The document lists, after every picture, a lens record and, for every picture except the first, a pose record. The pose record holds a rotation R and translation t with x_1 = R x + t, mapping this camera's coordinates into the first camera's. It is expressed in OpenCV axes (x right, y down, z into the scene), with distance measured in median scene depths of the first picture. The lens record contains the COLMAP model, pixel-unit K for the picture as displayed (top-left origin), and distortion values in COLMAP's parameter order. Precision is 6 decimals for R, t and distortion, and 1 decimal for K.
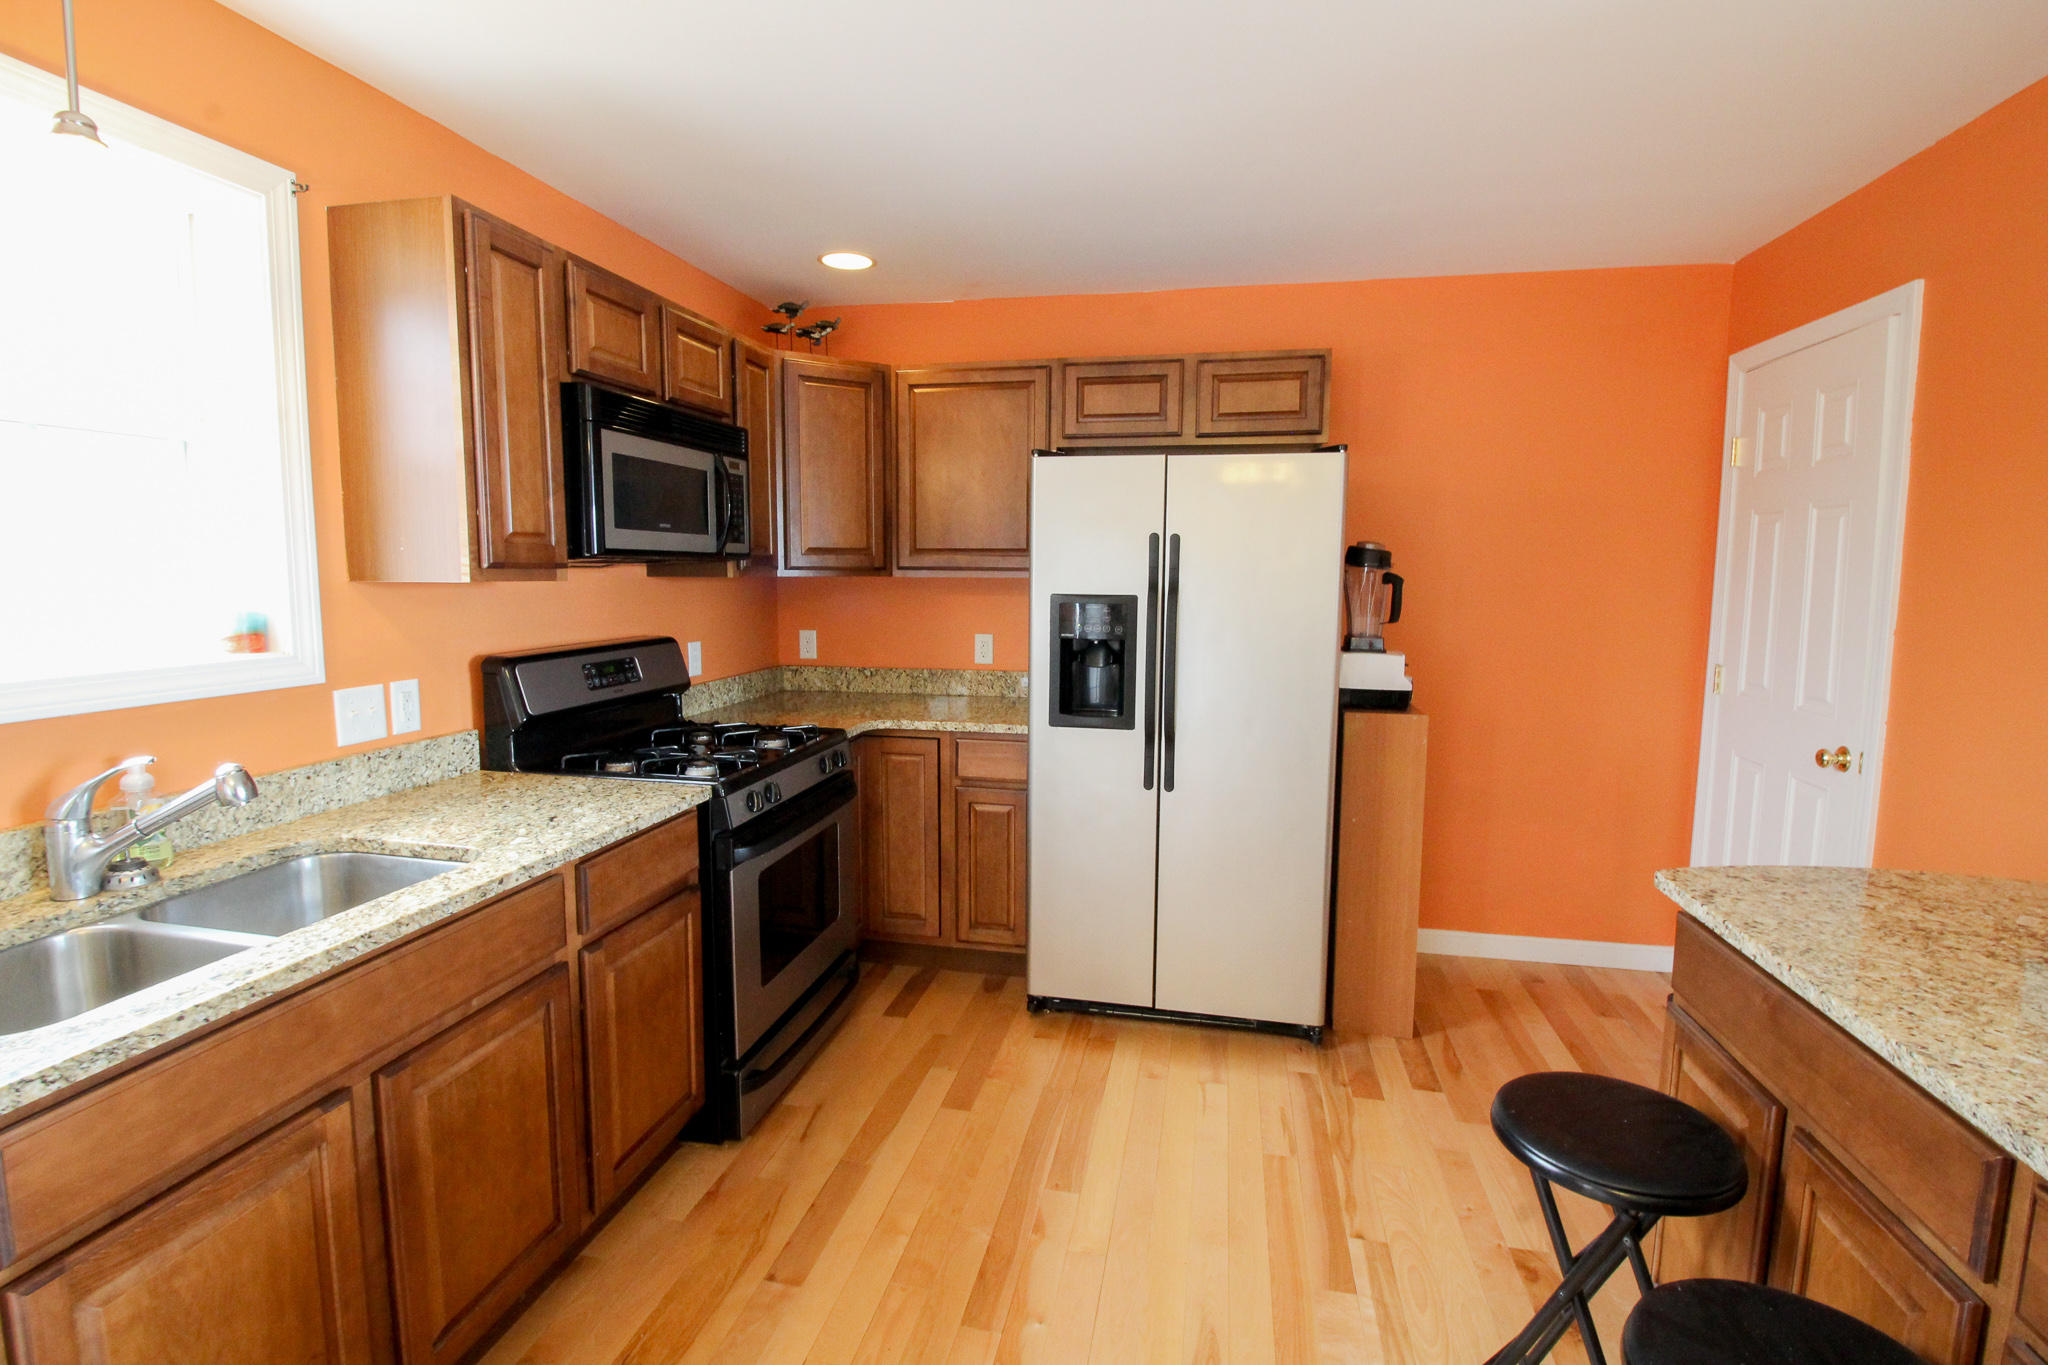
lens RADIAL K [[946.2, 0, 1023.1], [0, 946.2, 666.5], [0, 0, 1]] dist [0.000508, -0.014686]
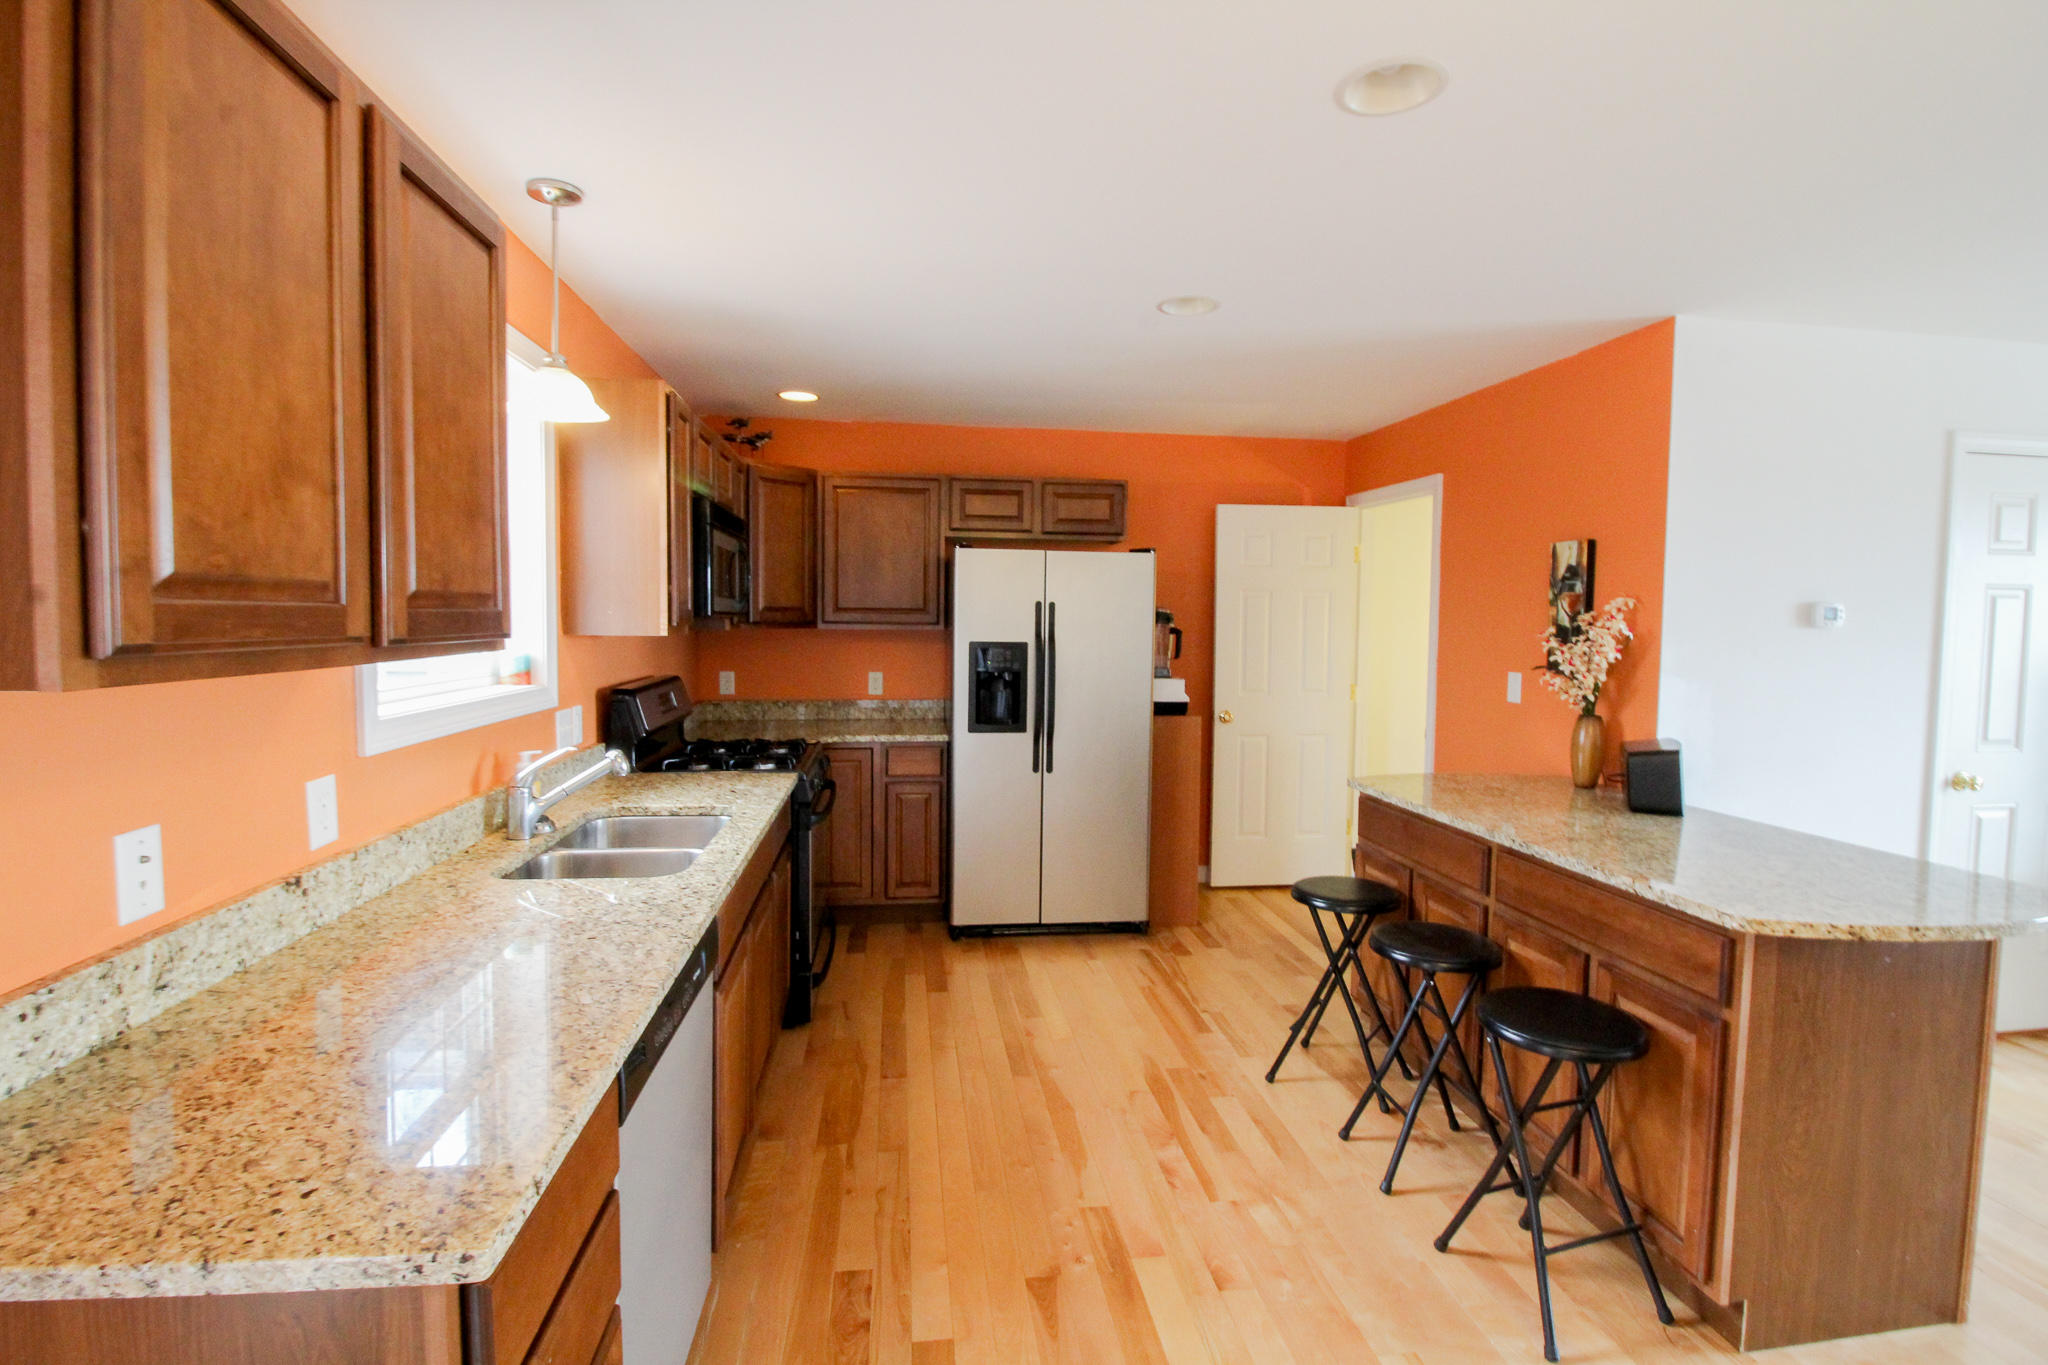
lens RADIAL K [[936.9, 0, 1019.9], [0, 936.9, 667.1], [0, 0, 1]] dist [0.000050, -0.015543]
pose [[0.943282, -0.012773, 0.331747, -0.378649], [0.028603, 0.998671, -0.042877, 0.026770], [-0.330758, 0.049934, 0.942394, -0.387470]]
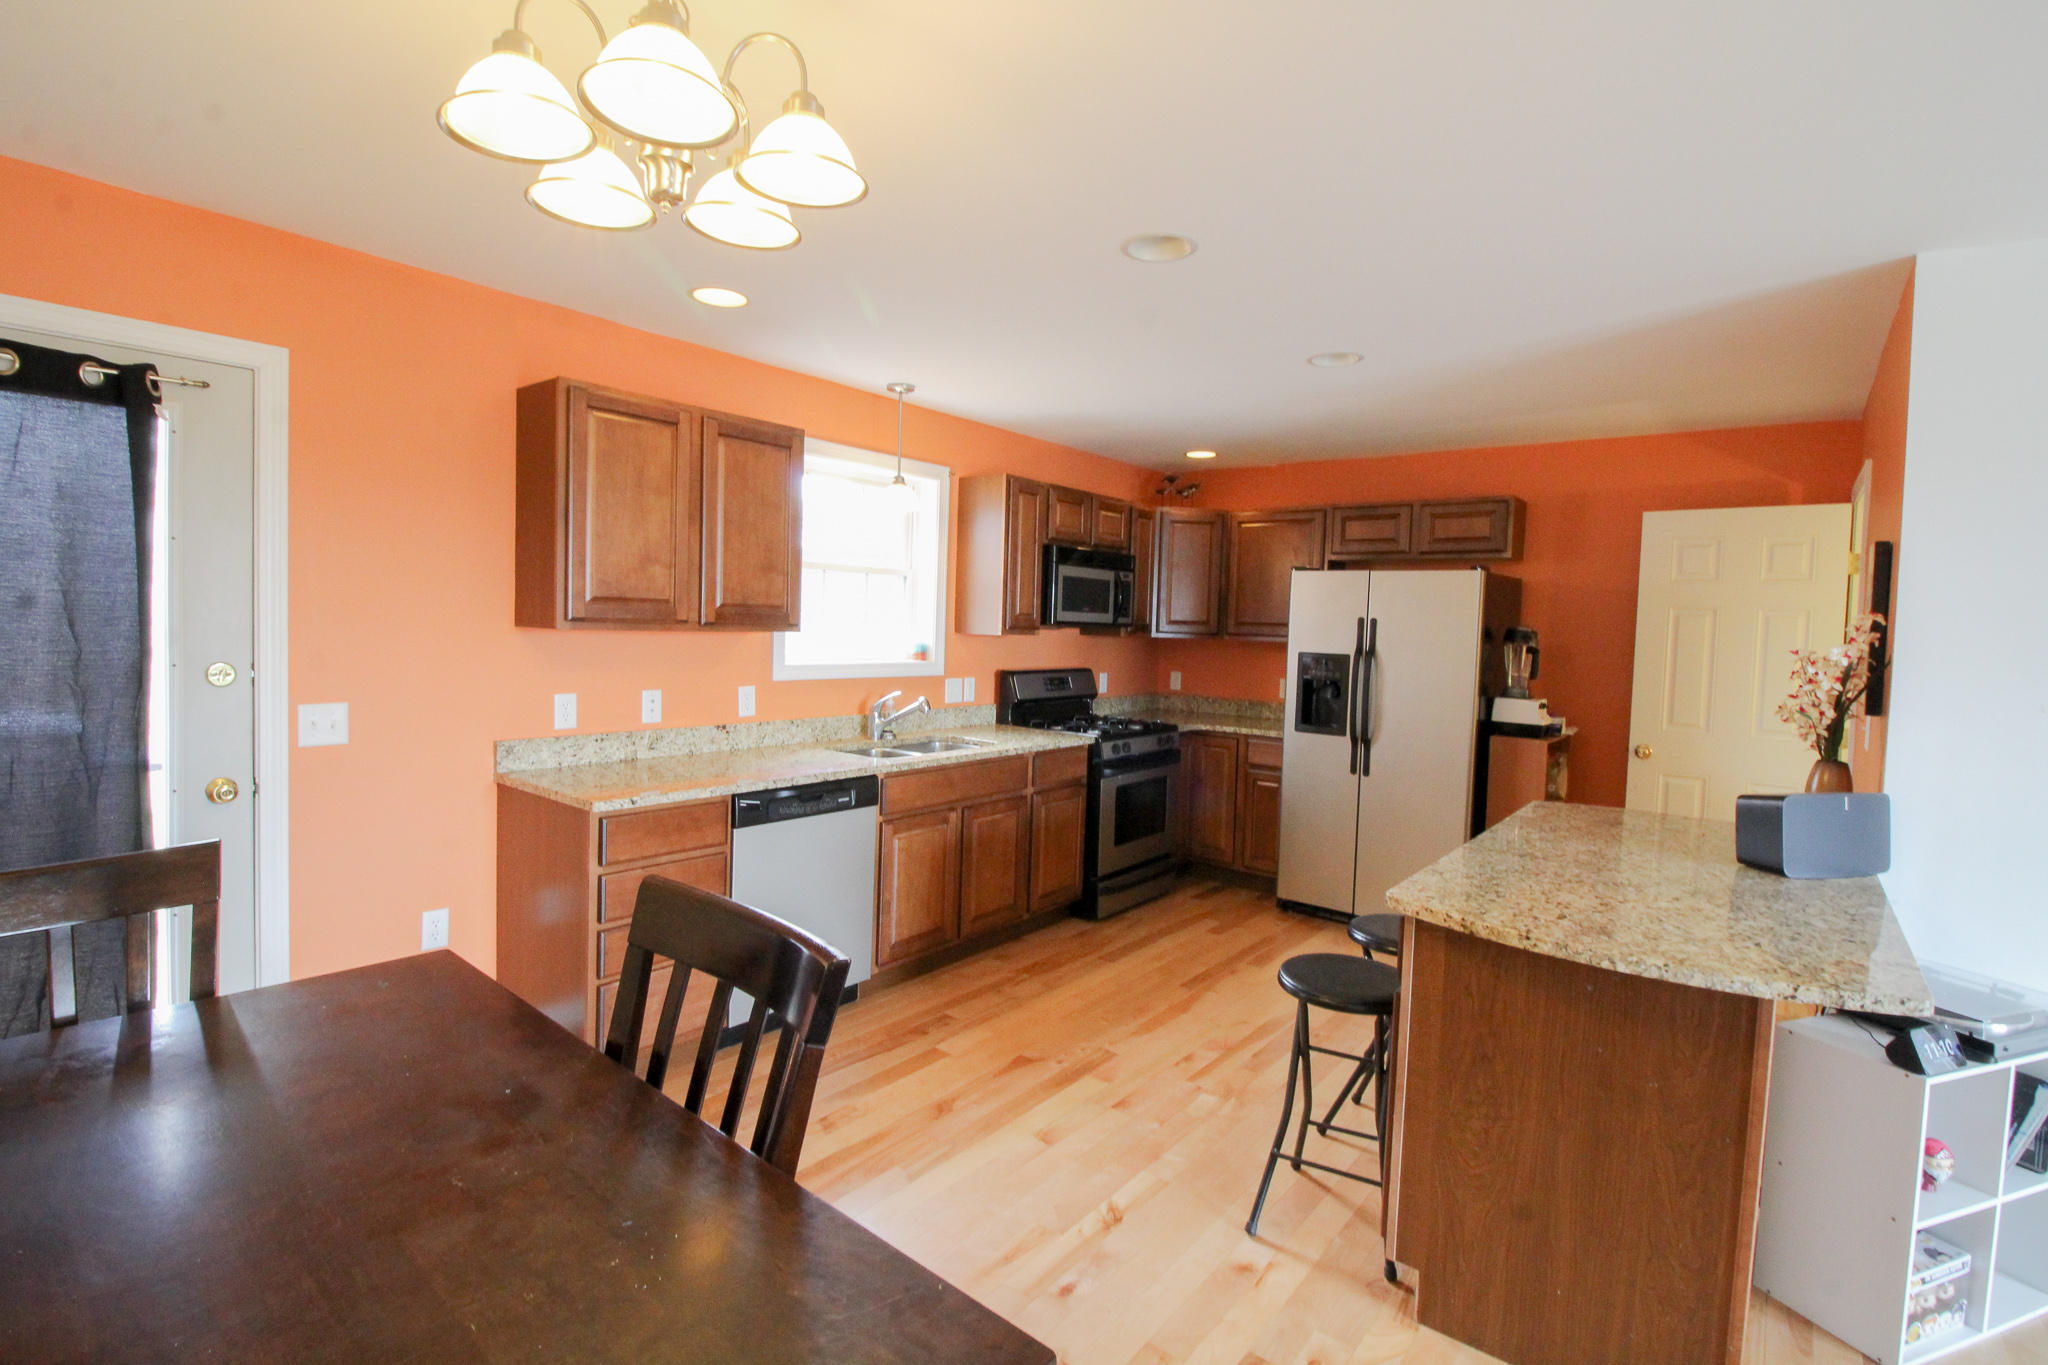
lens RADIAL K [[946.2, 0, 1023.1], [0, 946.2, 666.5], [0, 0, 1]] dist [0.000508, -0.014686]
pose [[0.891966, 0.043250, -0.450028, 0.351323], [-0.073030, 0.996125, -0.049014, 0.067315], [0.446164, 0.076584, 0.891668, -0.715630]]
